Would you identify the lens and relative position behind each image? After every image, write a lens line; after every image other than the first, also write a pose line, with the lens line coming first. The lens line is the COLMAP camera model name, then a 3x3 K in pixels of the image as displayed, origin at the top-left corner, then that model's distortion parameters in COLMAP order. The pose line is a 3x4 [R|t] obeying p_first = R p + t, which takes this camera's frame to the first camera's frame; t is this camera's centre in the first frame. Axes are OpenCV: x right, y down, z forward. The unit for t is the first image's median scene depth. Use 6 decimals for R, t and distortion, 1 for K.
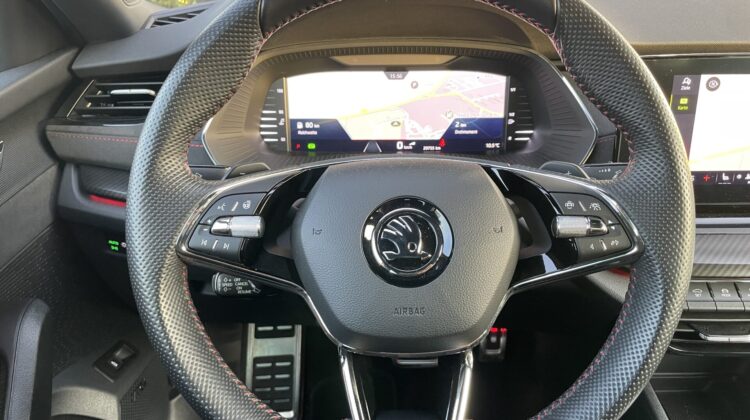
lens RADIAL K [[594.6, 0, 375.0], [0, 594.6, 210.0], [0, 0, 1]] dist [0.116679, -0.161767]
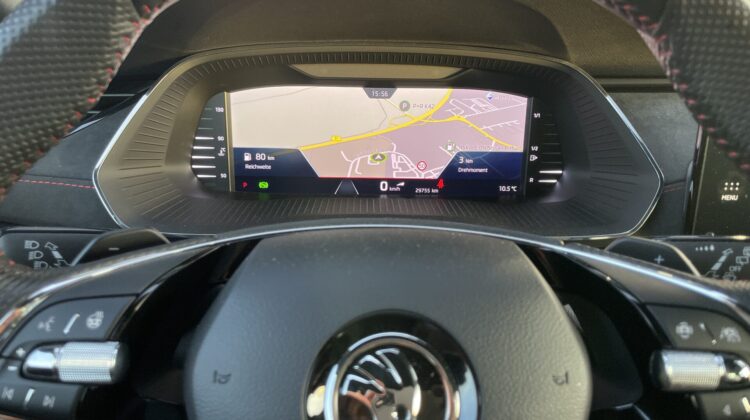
lens RADIAL K [[594.6, 0, 375.0], [0, 594.6, 210.0], [0, 0, 1]] dist [0.116679, -0.161767]
pose [[0.999534, 0.018745, 0.024110, 0.014108], [-0.017994, 0.999357, -0.031007, -0.057916], [-0.024676, 0.030559, 0.999228, 0.270686]]
